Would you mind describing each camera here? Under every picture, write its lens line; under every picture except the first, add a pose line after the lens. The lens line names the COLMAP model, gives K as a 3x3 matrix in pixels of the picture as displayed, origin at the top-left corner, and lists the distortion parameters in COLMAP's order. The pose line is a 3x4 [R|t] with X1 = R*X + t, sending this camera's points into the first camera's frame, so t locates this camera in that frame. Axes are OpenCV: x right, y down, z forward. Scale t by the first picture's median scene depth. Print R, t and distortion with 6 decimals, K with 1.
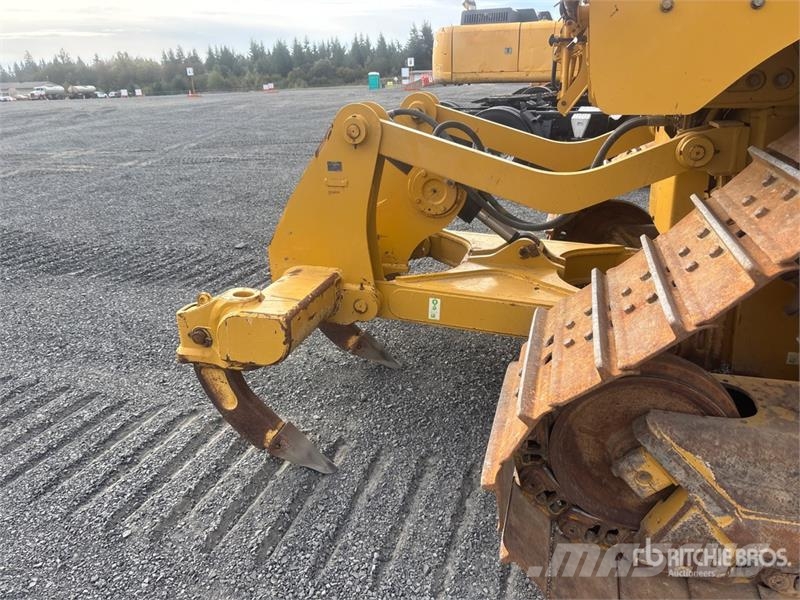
lens RADIAL K [[607.1, 0, 400.0], [0, 607.1, 300.0], [0, 0, 1]] dist [0.055012, -0.065479]
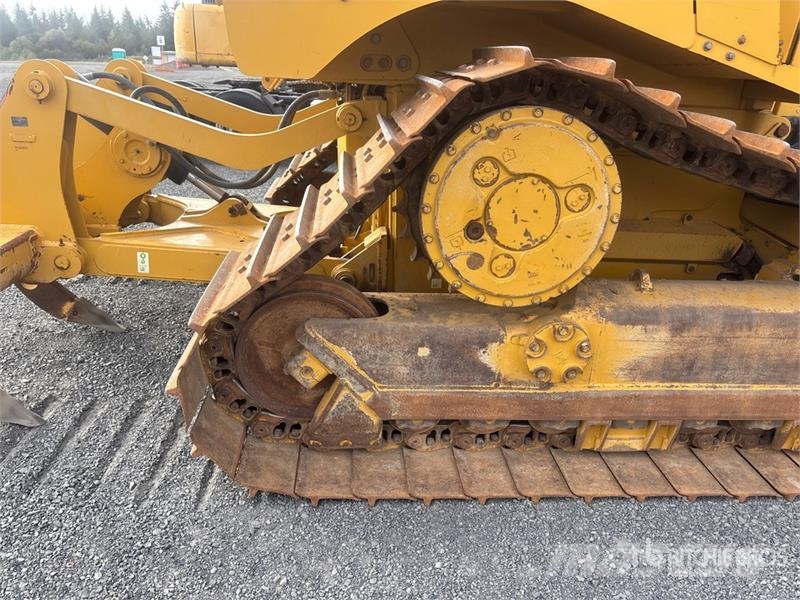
lens RADIAL K [[607.1, 0, 400.0], [0, 607.1, 300.0], [0, 0, 1]] dist [0.055012, -0.065479]
pose [[0.932408, -0.065925, 0.355344, 0.099852], [0.060275, 0.997818, 0.026963, 0.085311], [-0.356346, -0.003722, 0.934347, -0.168684]]
